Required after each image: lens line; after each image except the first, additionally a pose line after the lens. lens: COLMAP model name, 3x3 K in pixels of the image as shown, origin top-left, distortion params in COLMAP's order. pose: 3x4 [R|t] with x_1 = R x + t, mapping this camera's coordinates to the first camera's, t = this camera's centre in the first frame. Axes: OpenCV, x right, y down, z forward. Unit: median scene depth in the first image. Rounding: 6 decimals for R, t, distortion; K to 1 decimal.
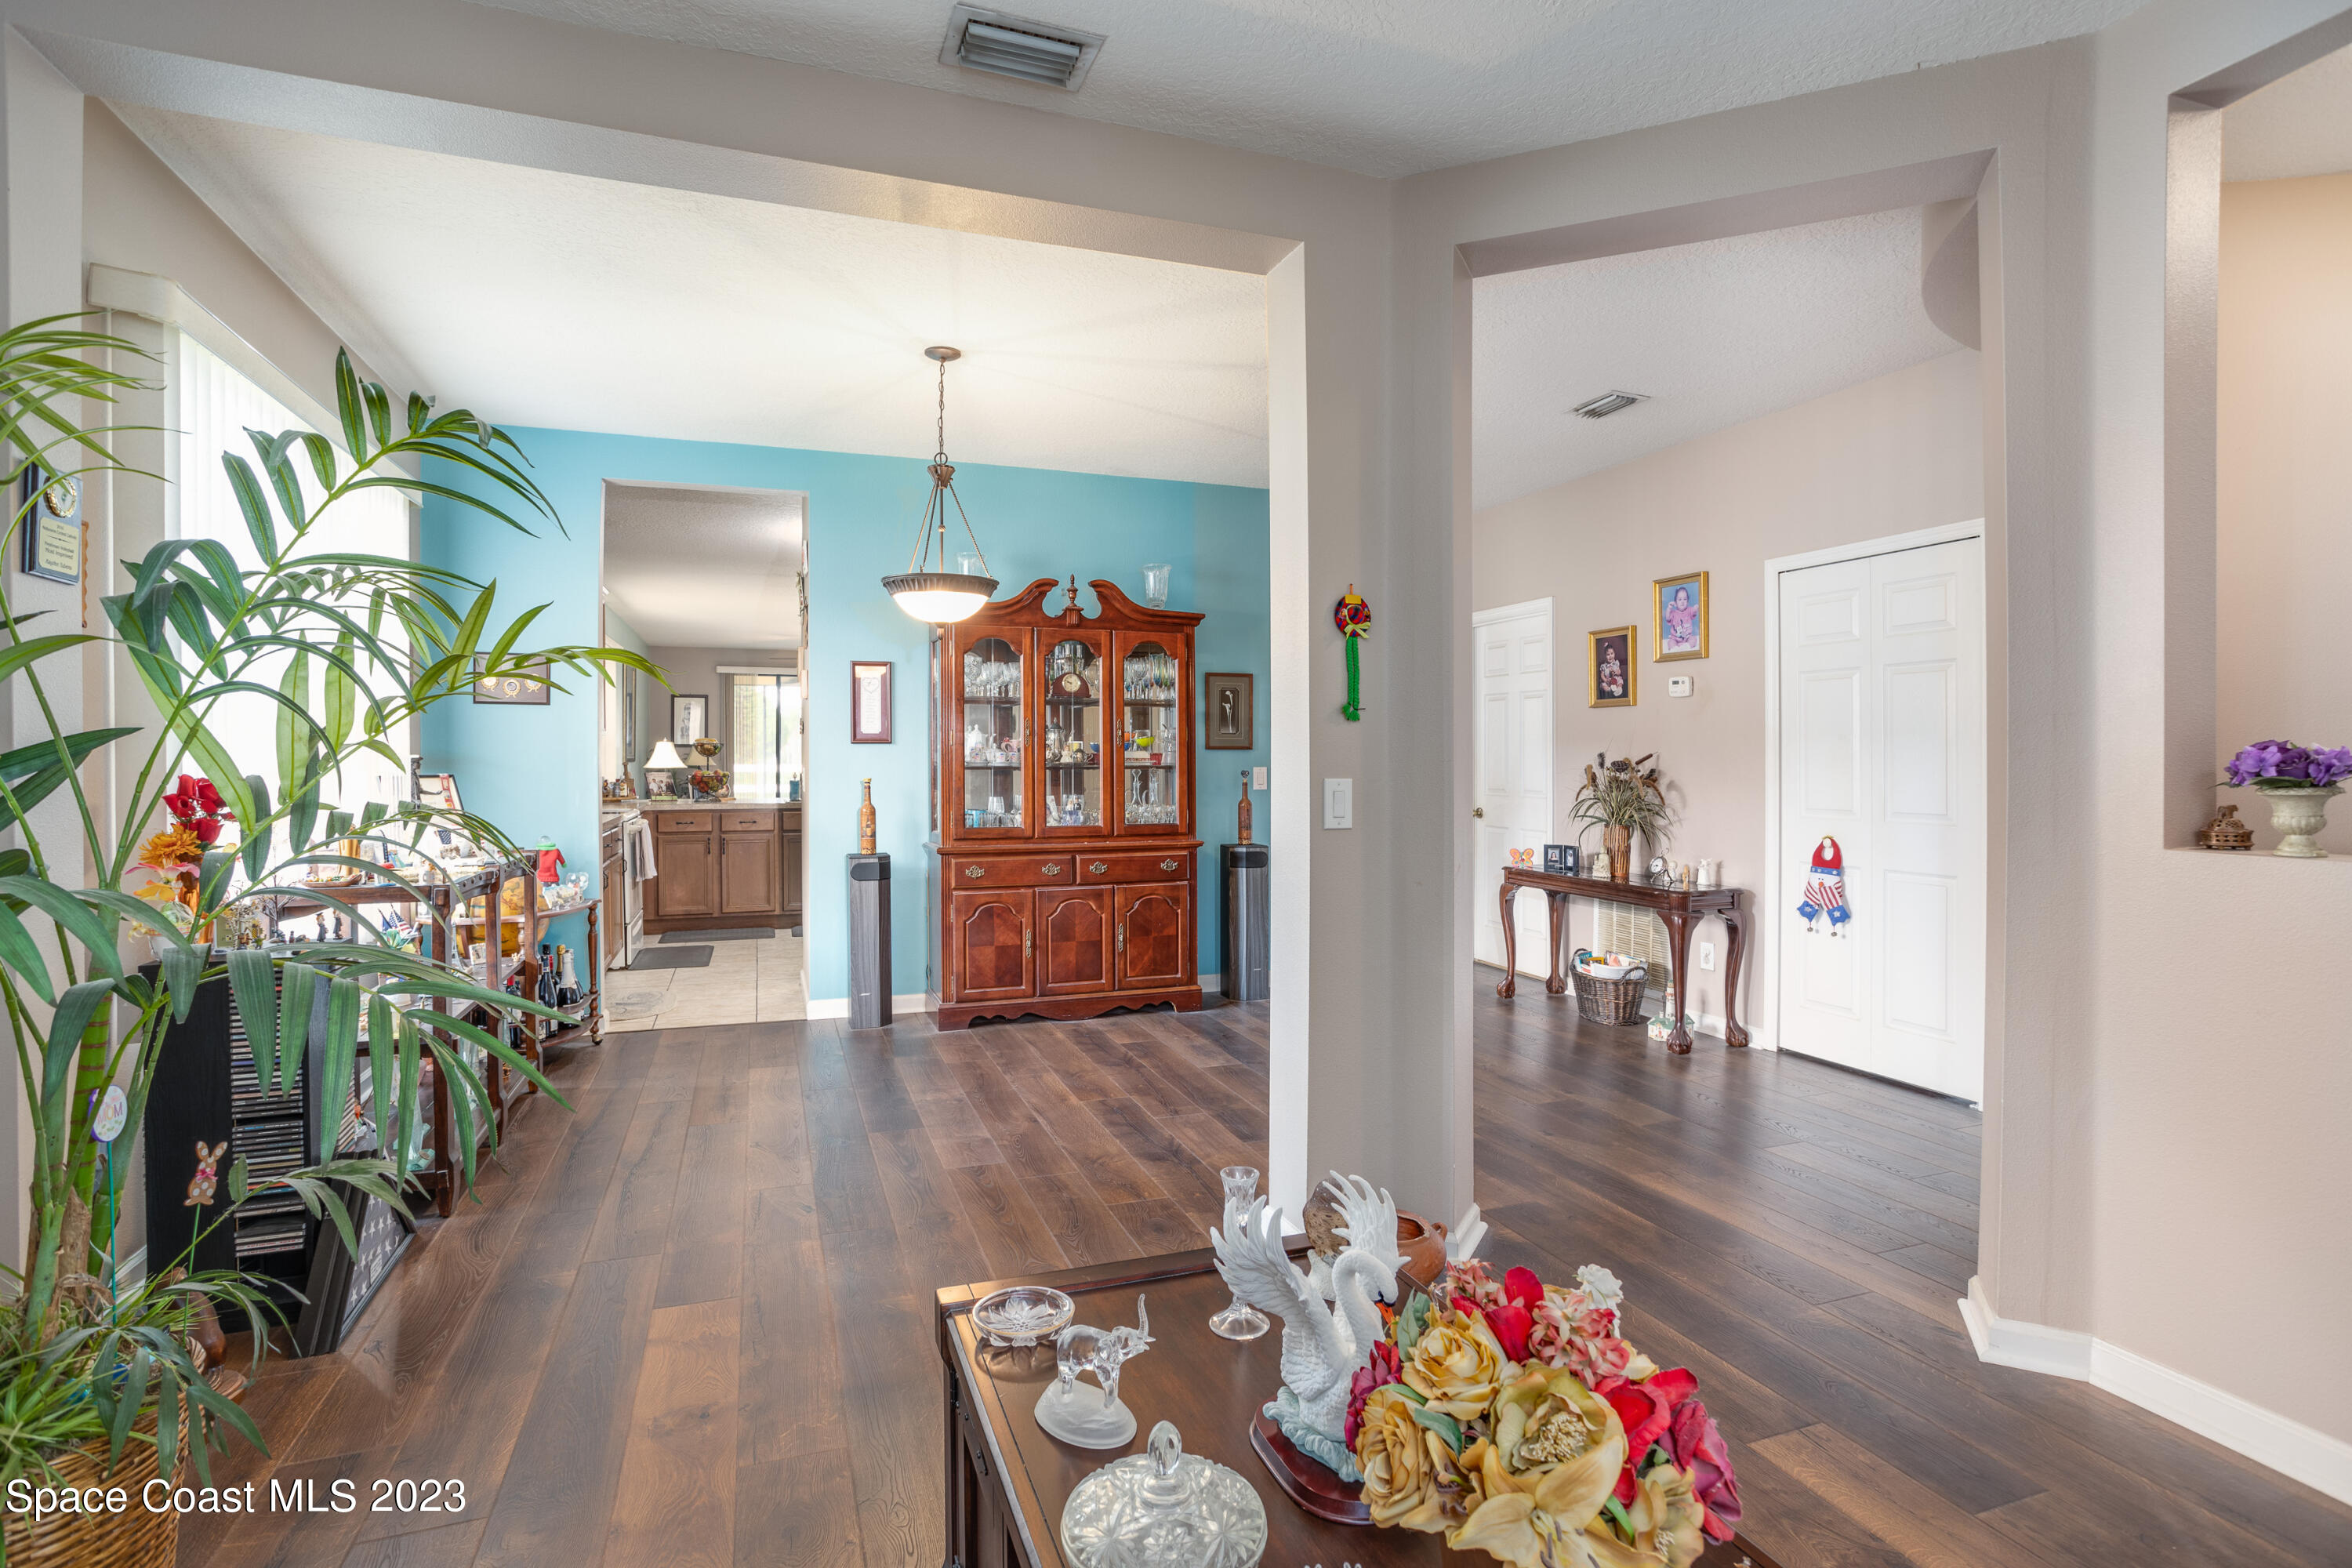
lens RADIAL K [[1166.6, 0, 1171.3], [0, 1166.6, 775.0], [0, 0, 1]] dist [-0.001686, -0.000110]
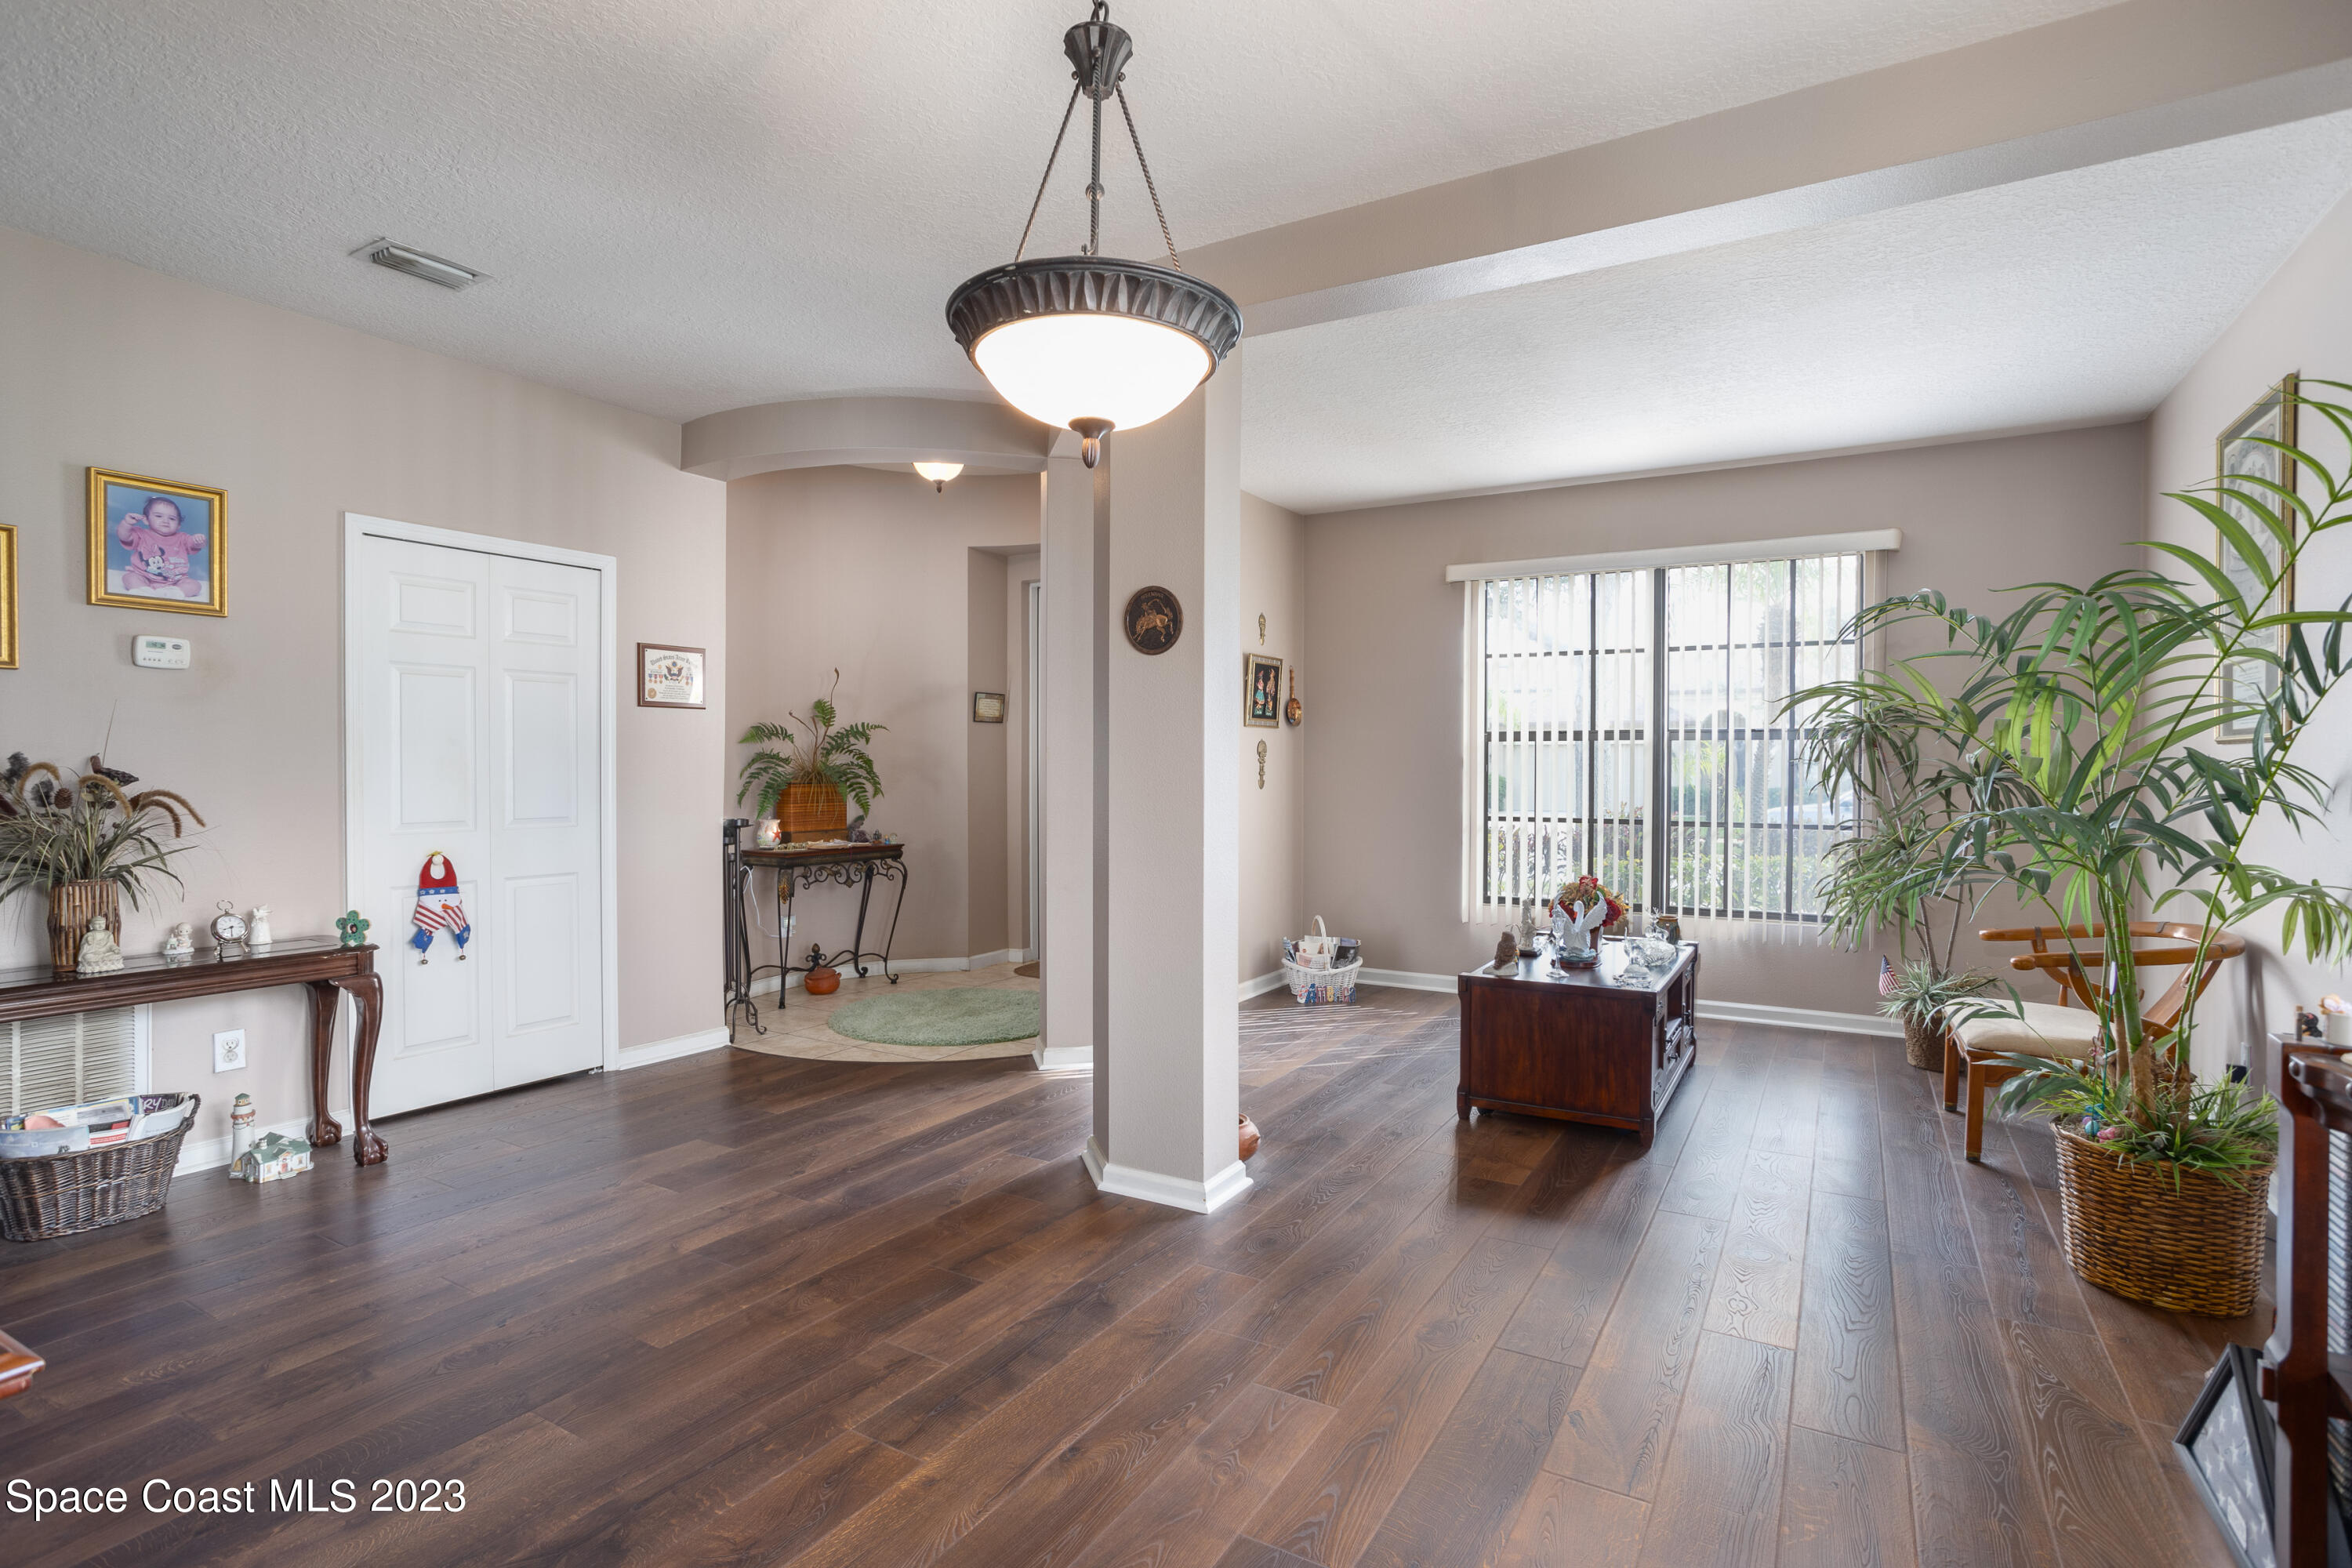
lens RADIAL K [[1137.5, 0, 1186.0], [0, 1137.5, 781.3], [0, 0, 1]] dist [-0.018329, 0.007193]
pose [[-0.646538, -0.007895, 0.762841, -0.521937], [0.005578, 0.999871, 0.015075, -0.013319], [-0.762862, 0.014002, -0.646410, 1.249375]]
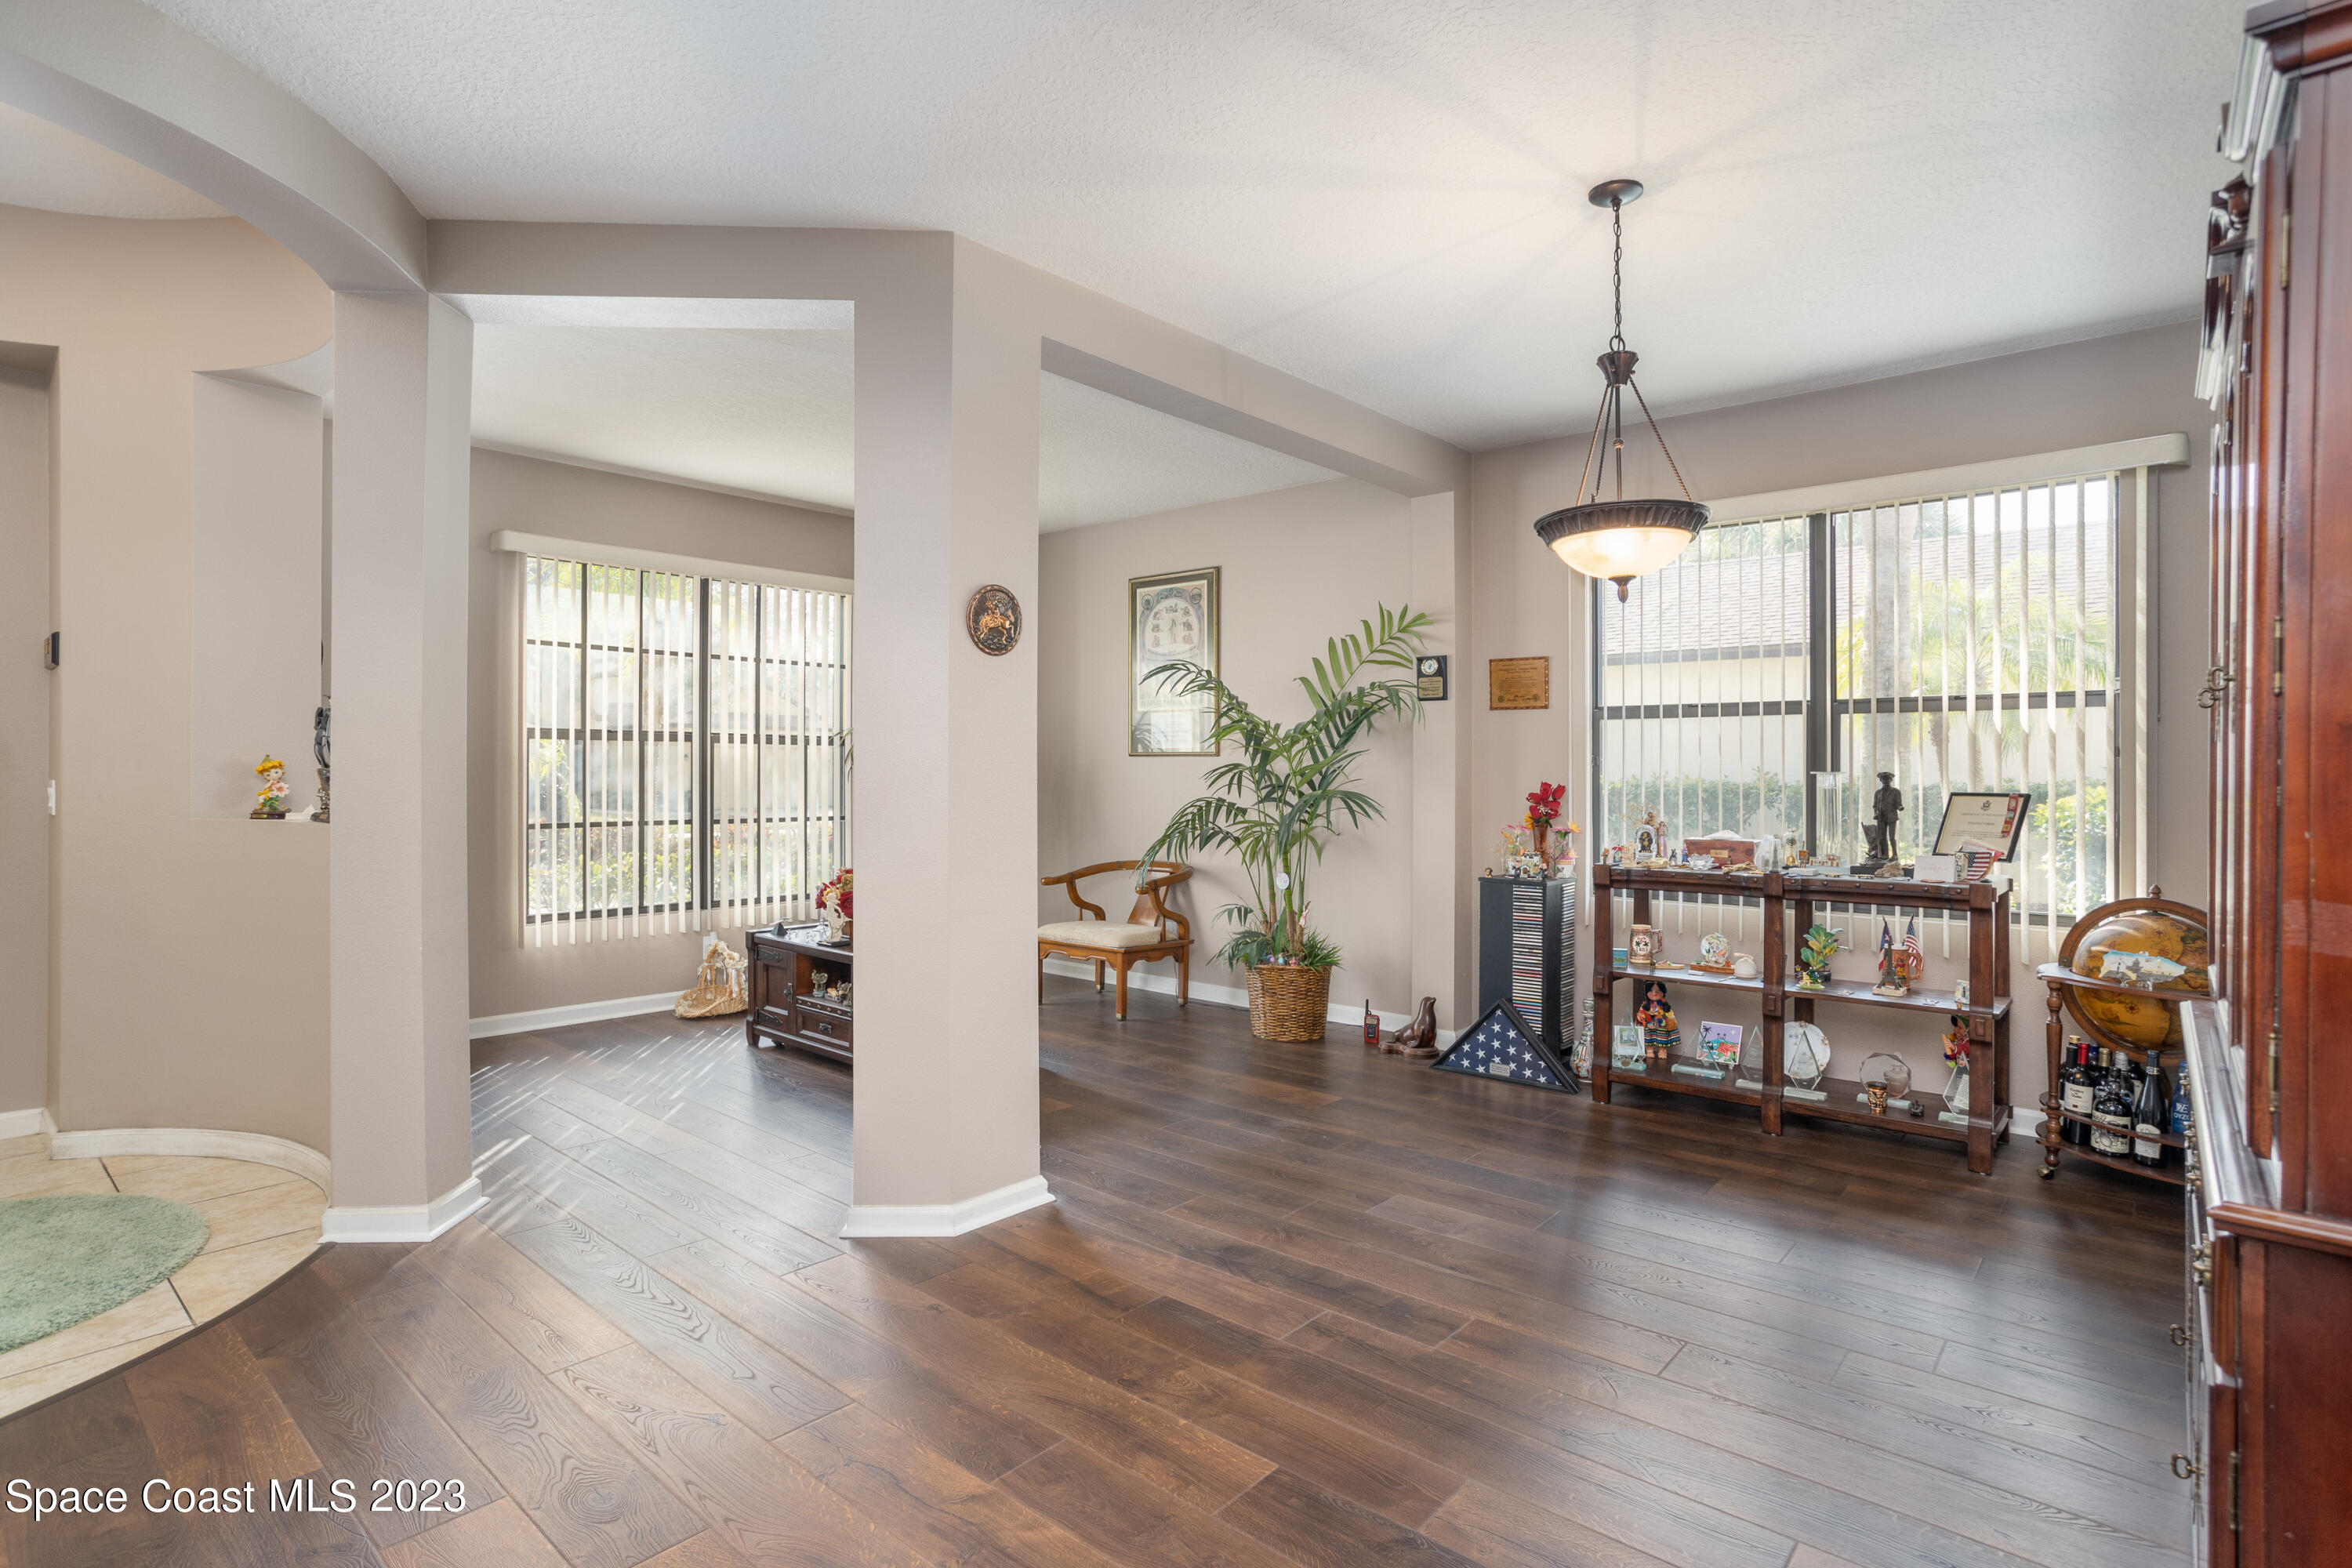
lens RADIAL K [[1137.5, 0, 1174.7], [0, 1137.5, 779.6], [0, 0, 1]] dist [-0.018329, 0.007193]
pose [[-0.874405, 0.000998, -0.485195, 0.368392], [-0.007047, 0.999866, 0.014756, -0.018374], [0.485145, 0.016322, -0.874281, 1.485221]]
